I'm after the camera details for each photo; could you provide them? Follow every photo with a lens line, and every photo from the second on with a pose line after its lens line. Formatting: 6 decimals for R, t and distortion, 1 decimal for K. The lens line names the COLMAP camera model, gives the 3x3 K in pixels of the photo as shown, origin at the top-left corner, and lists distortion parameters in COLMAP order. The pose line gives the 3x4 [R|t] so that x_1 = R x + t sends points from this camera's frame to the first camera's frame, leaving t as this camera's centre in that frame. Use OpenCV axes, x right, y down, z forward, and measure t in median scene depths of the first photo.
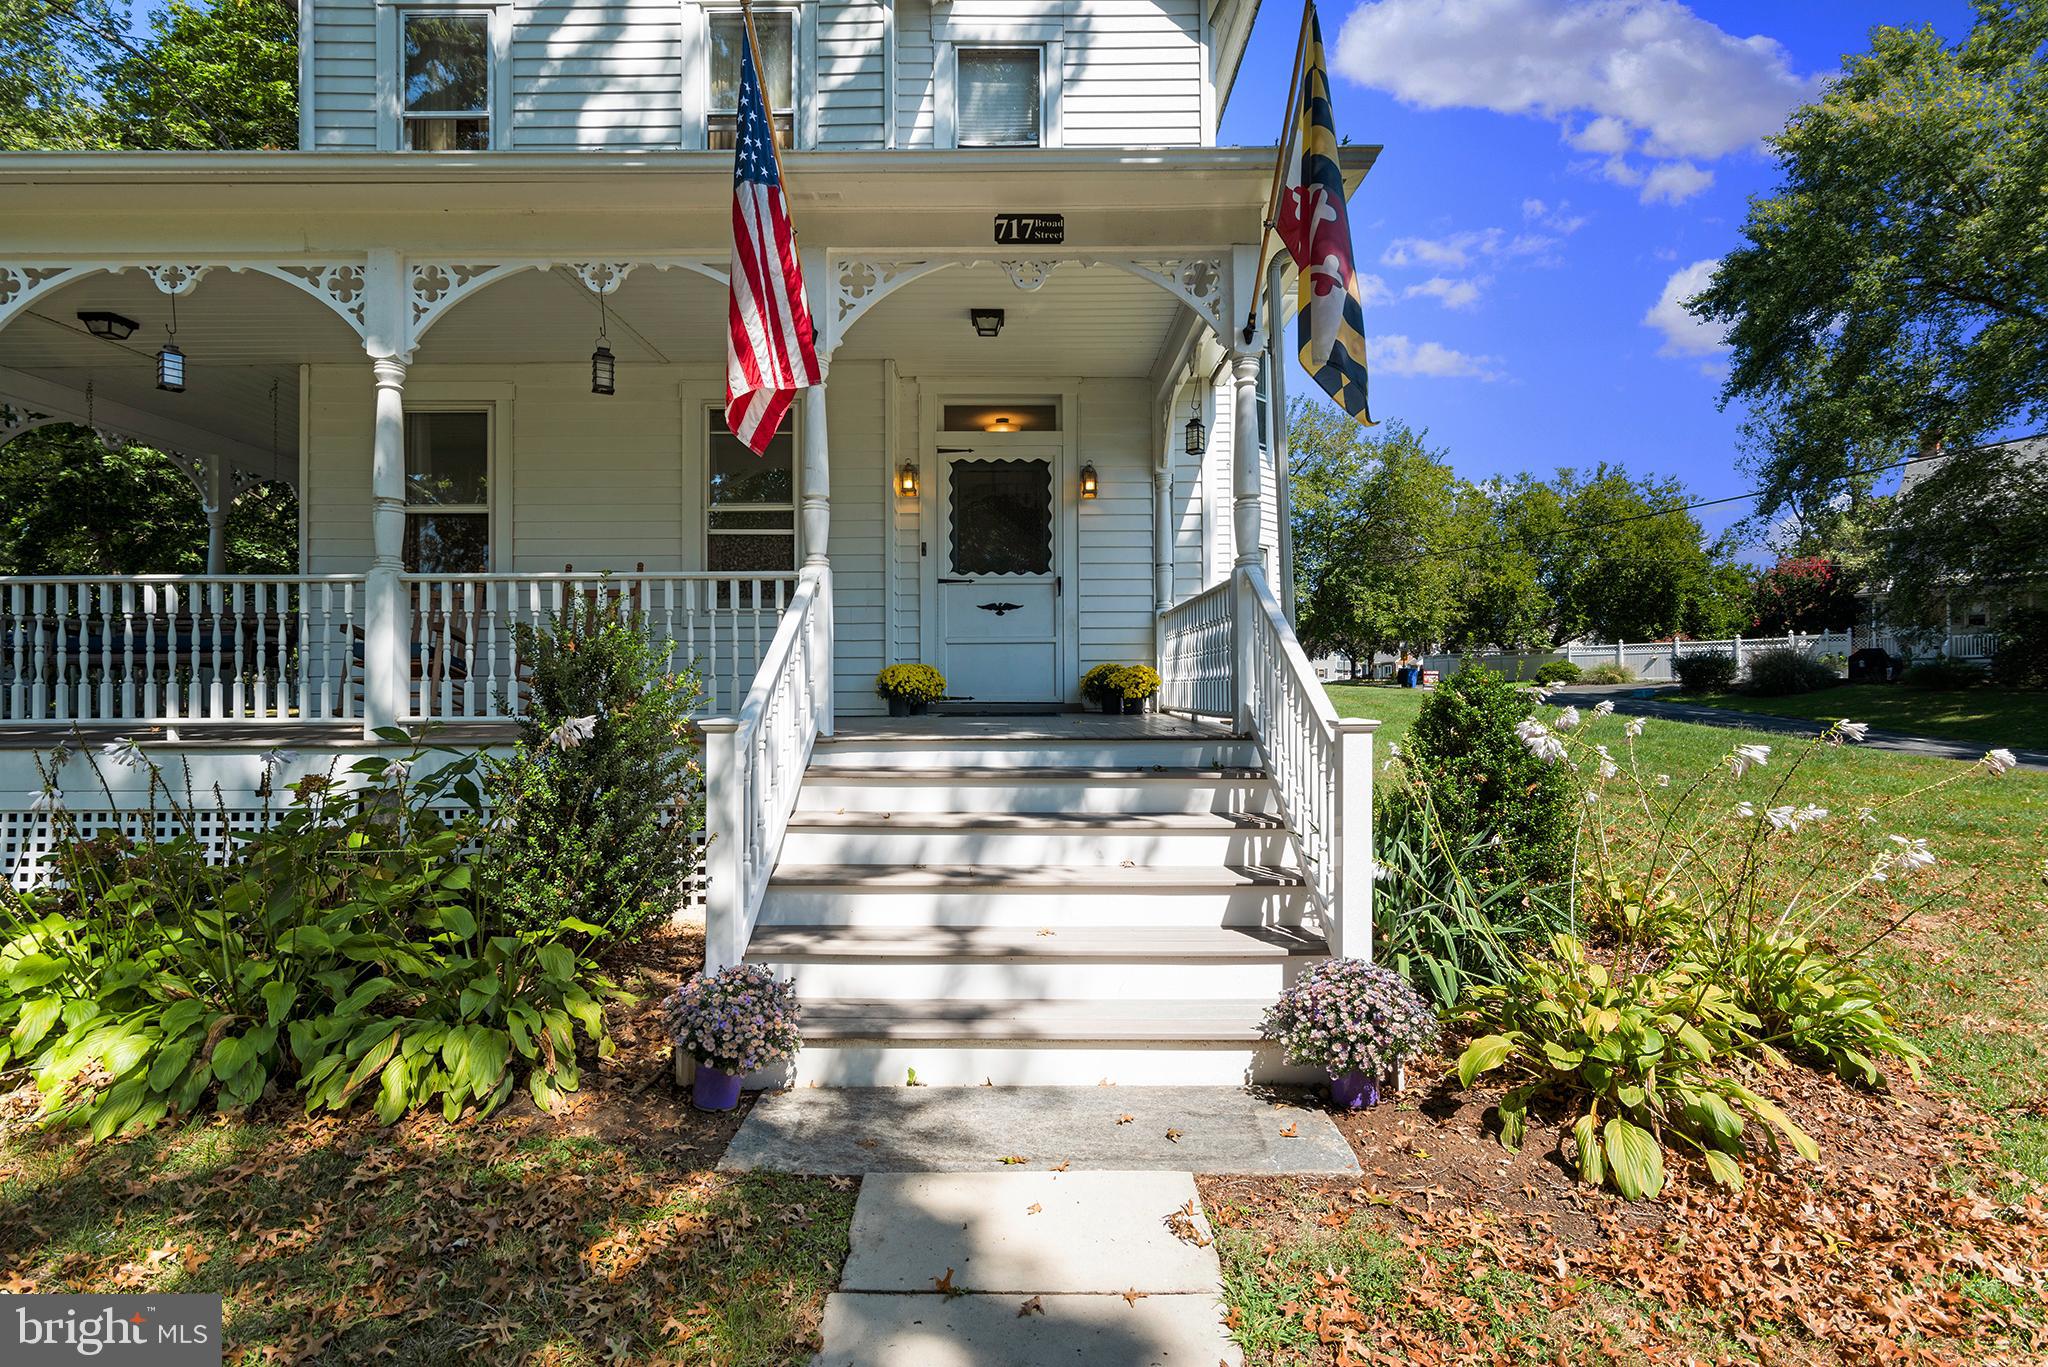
lens RADIAL K [[977.8, 0, 1068.0], [0, 977.8, 702.3], [0, 0, 1]] dist [-0.000110, -0.000232]
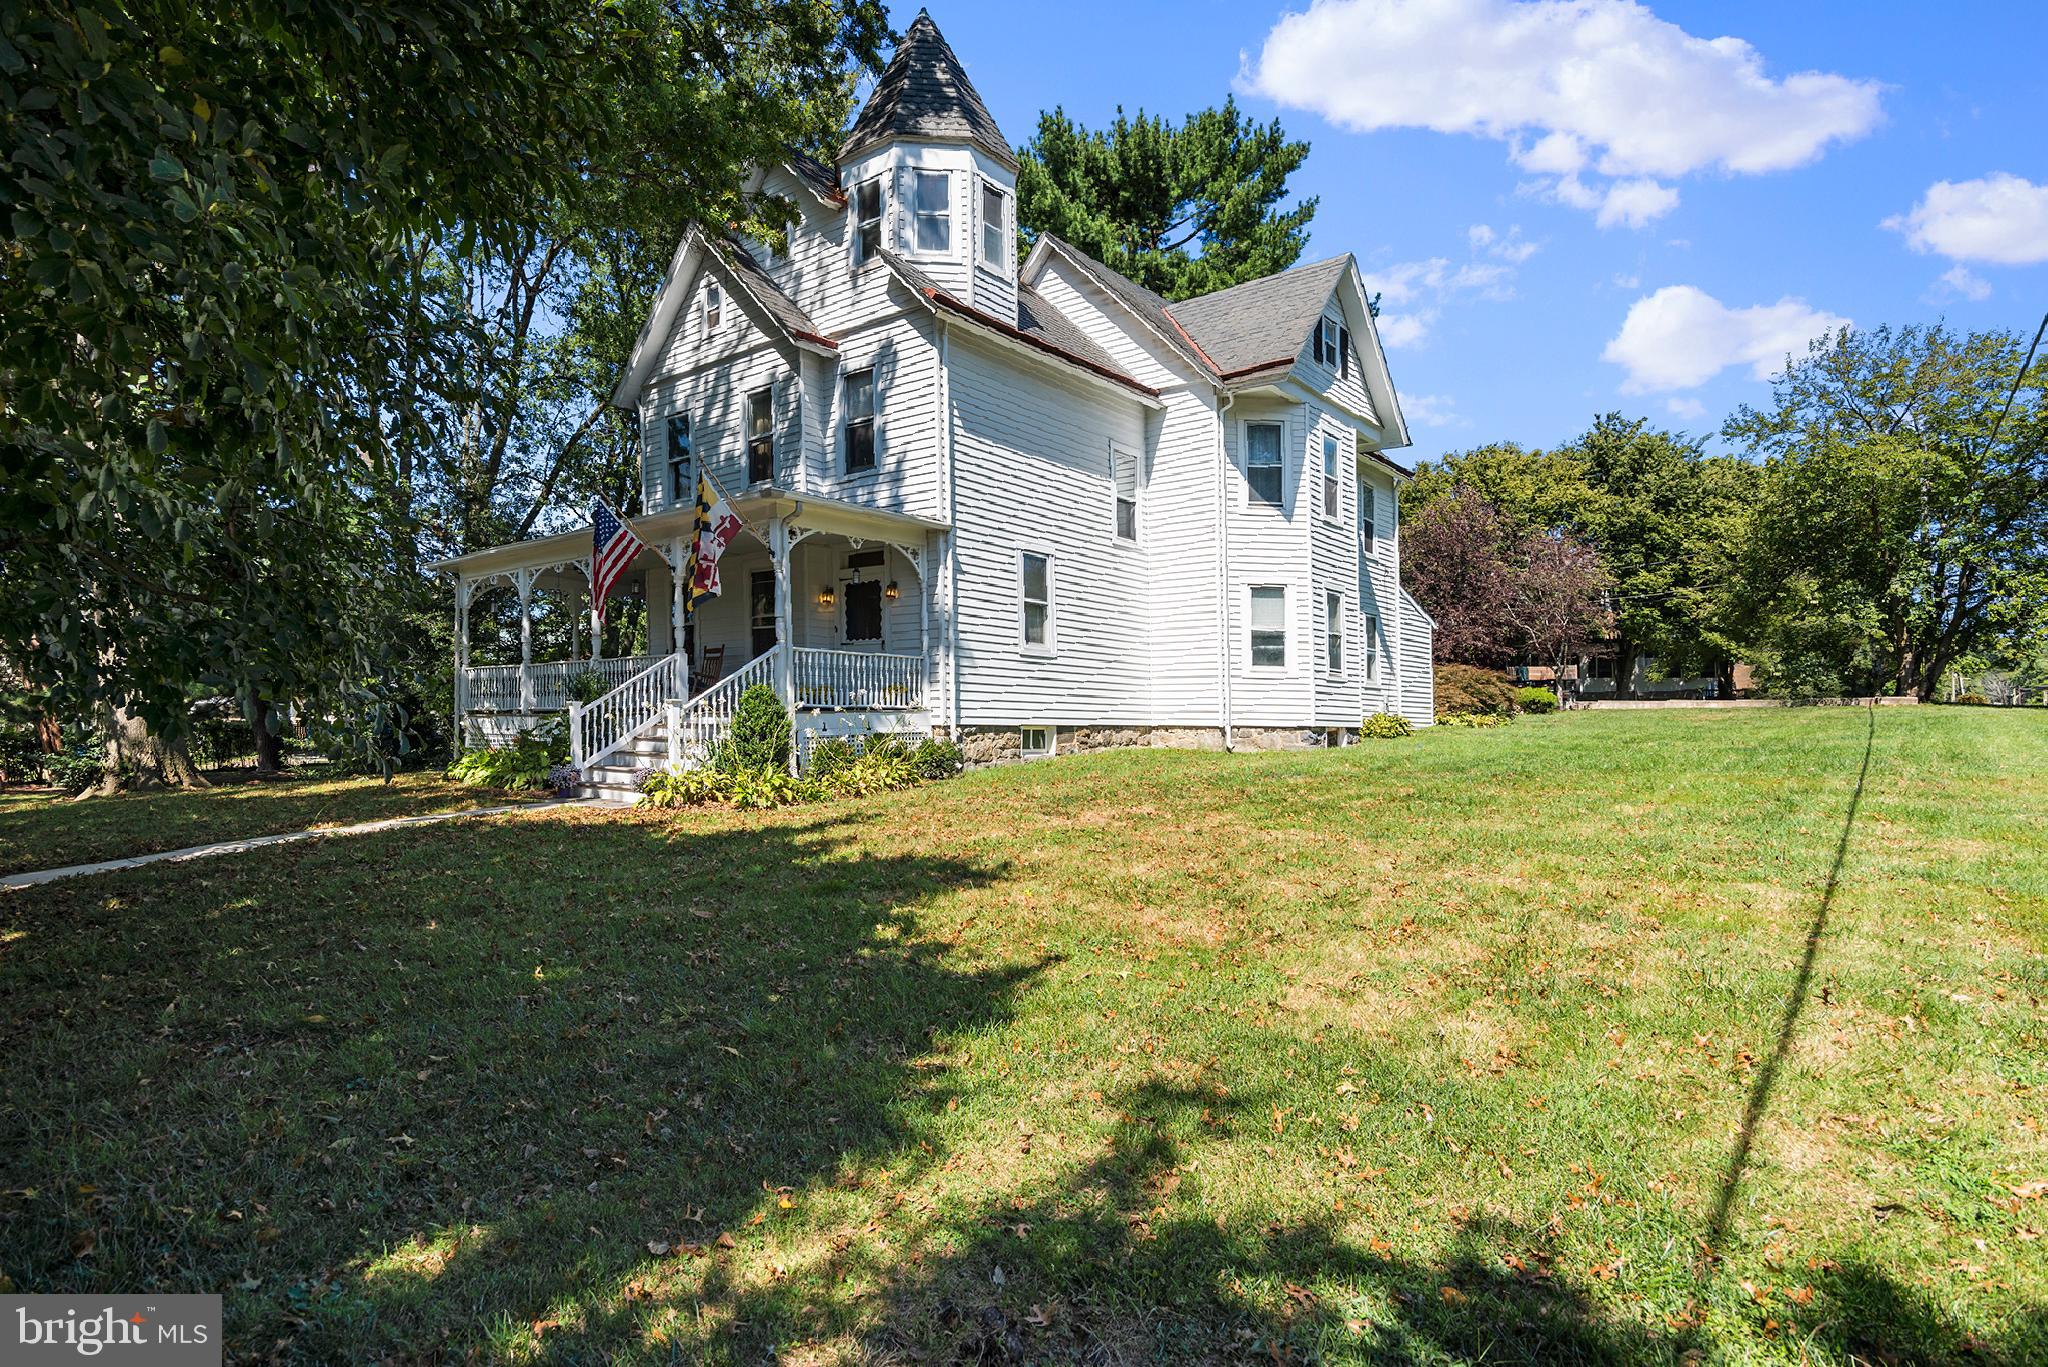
lens RADIAL K [[1050.4, 0, 1027.3], [0, 1050.4, 734.7], [0, 0, 1]] dist [0.039166, -0.000072]
pose [[0.775577, 0.016552, -0.631036, 1.636174], [-0.011185, 0.999860, 0.012480, 0.030525], [0.631154, -0.002621, 0.775653, -0.463941]]
